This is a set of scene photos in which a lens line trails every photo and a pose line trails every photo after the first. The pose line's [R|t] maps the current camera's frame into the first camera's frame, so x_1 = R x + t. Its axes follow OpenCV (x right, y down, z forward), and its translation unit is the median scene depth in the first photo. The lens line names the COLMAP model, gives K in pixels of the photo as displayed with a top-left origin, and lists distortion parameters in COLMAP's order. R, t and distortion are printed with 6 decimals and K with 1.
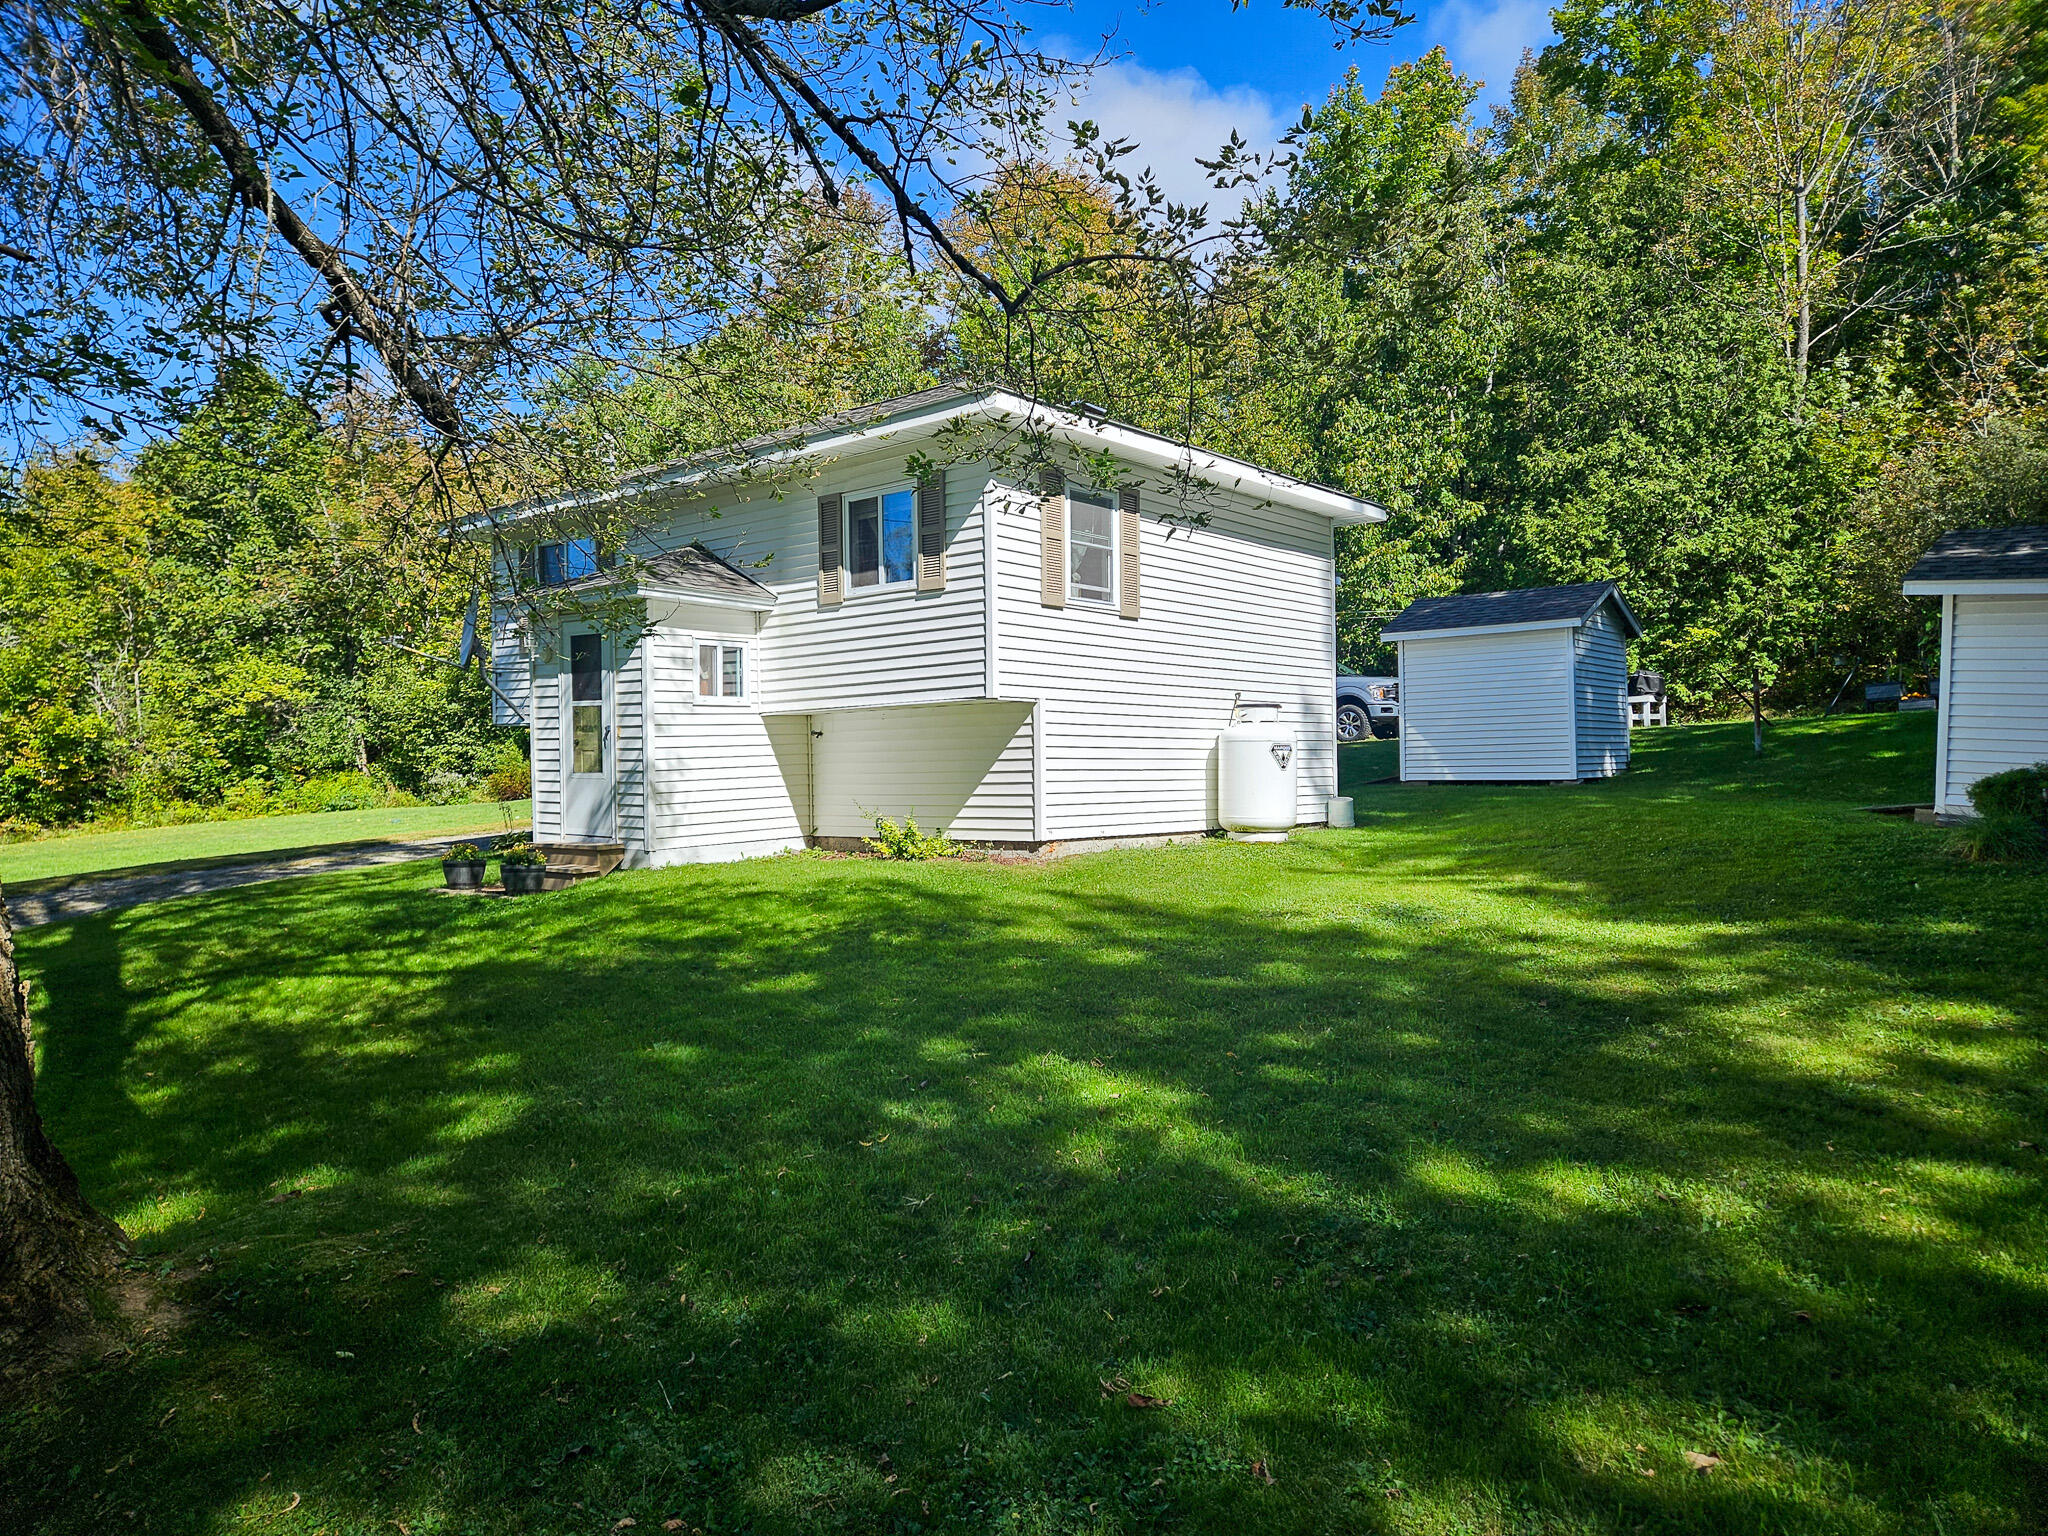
lens RADIAL K [[1388.0, 0, 1027.8], [0, 1388.0, 769.5], [0, 0, 1]] dist [0.034629, 0.002674]
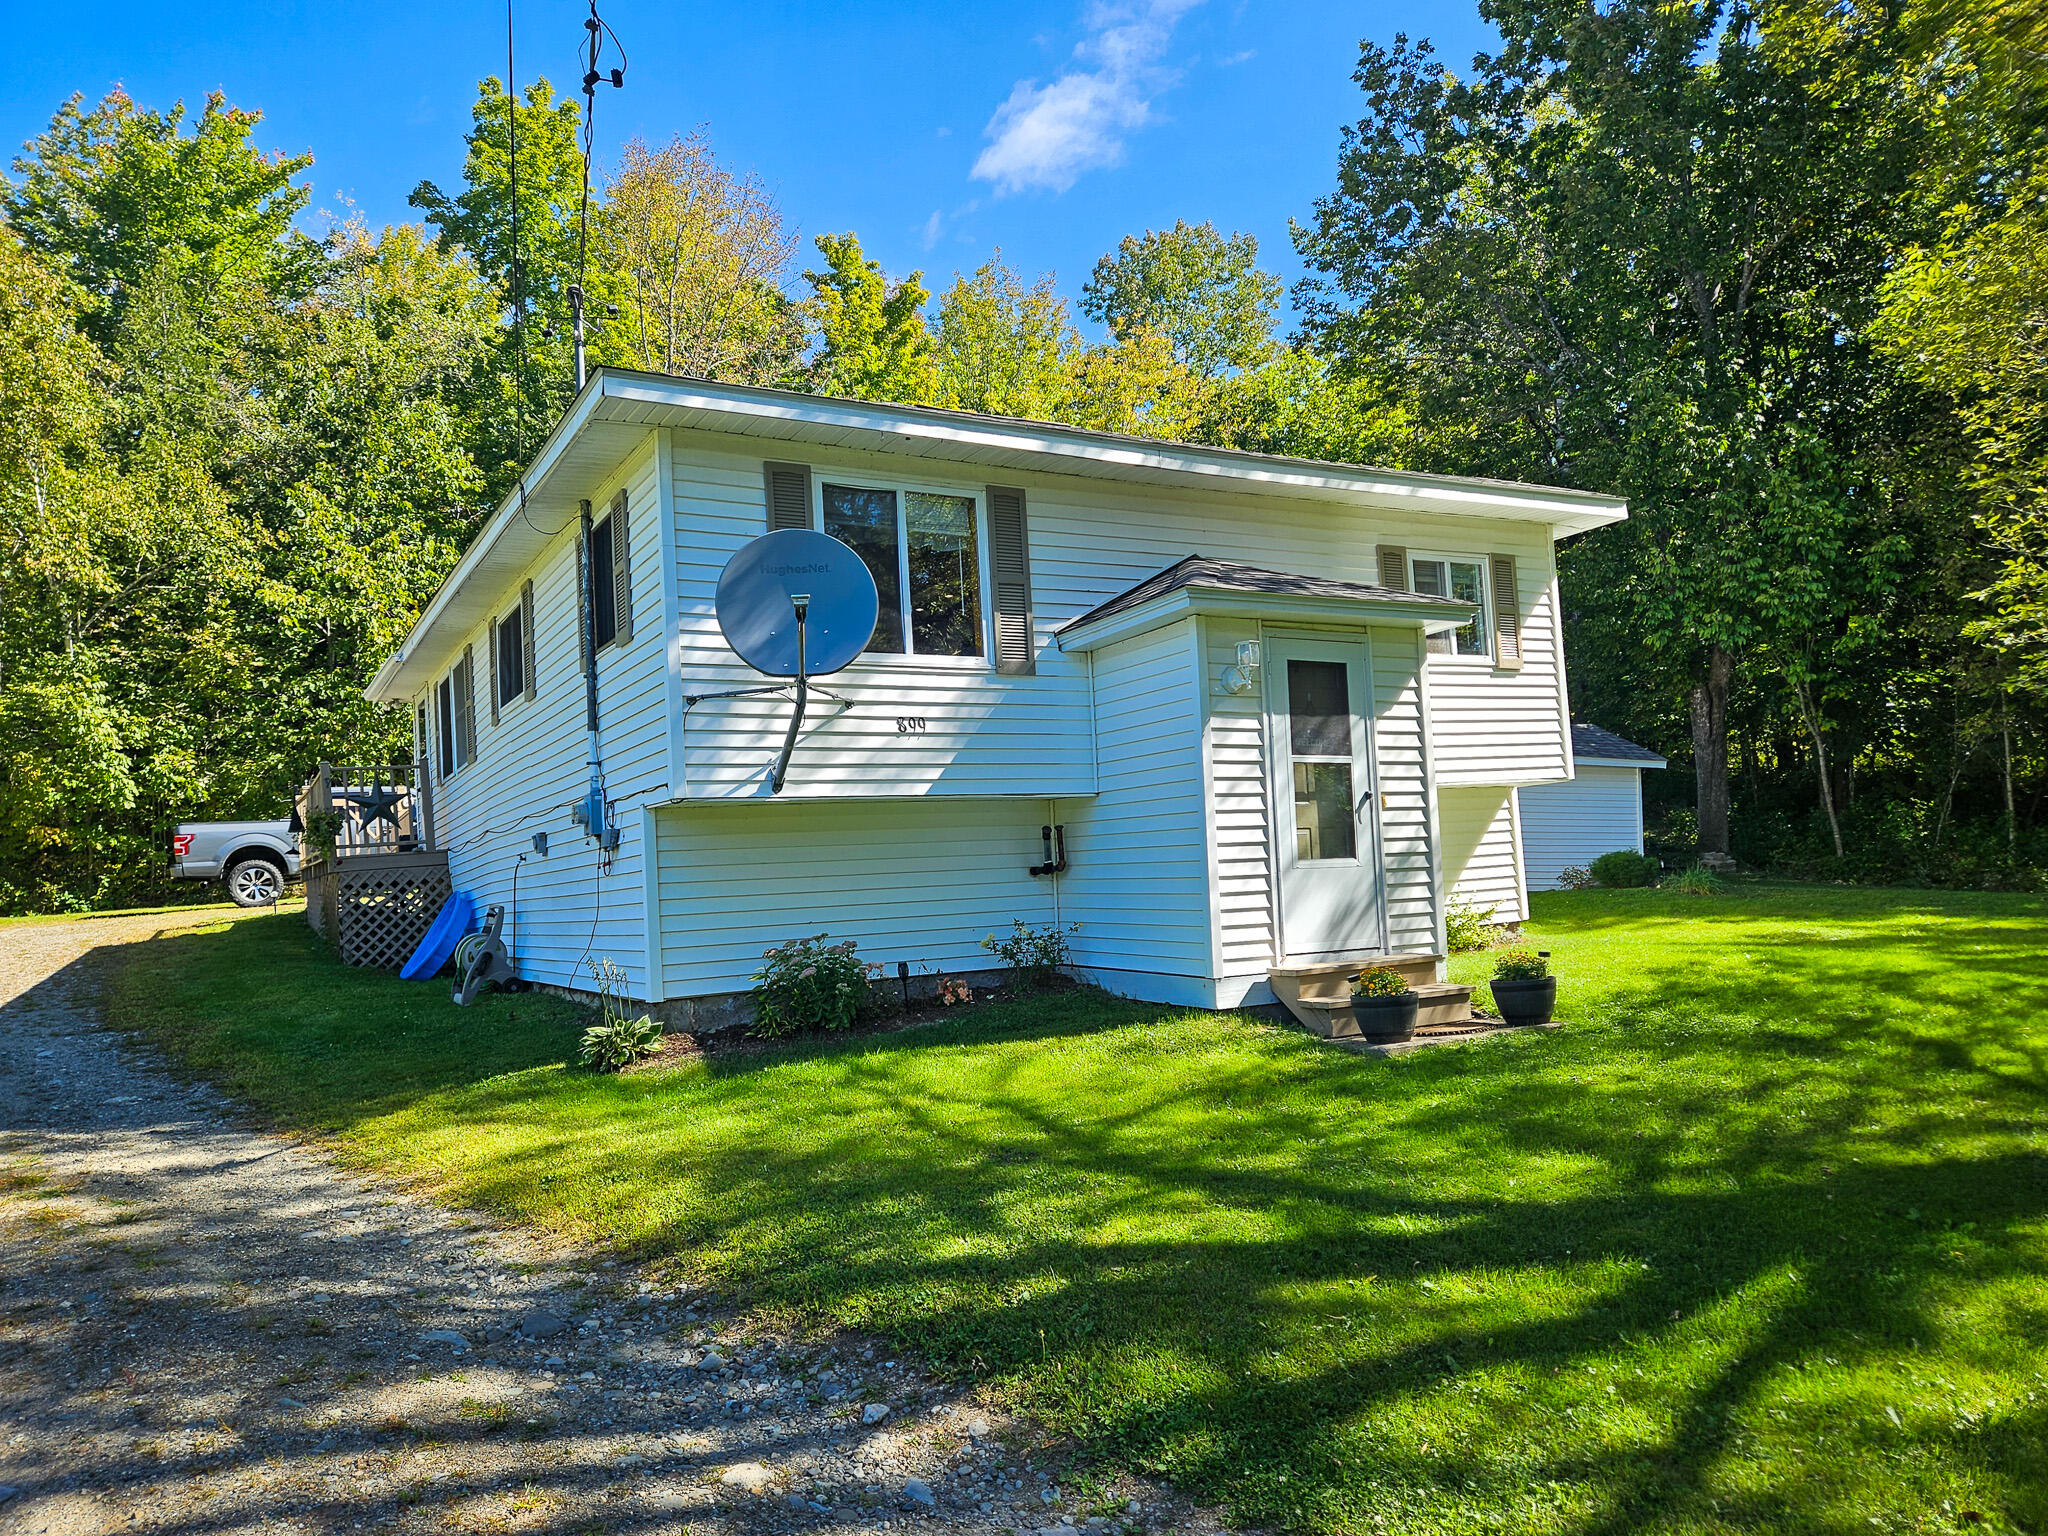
lens RADIAL K [[1388.0, 0, 1025.5], [0, 1388.0, 766.0], [0, 0, 1]] dist [0.034629, 0.002674]
pose [[0.331247, 0.069394, 0.940989, -1.055695], [0.059306, 0.993789, -0.094164, 0.012778], [-0.941678, 0.086998, 0.325074, 0.949056]]
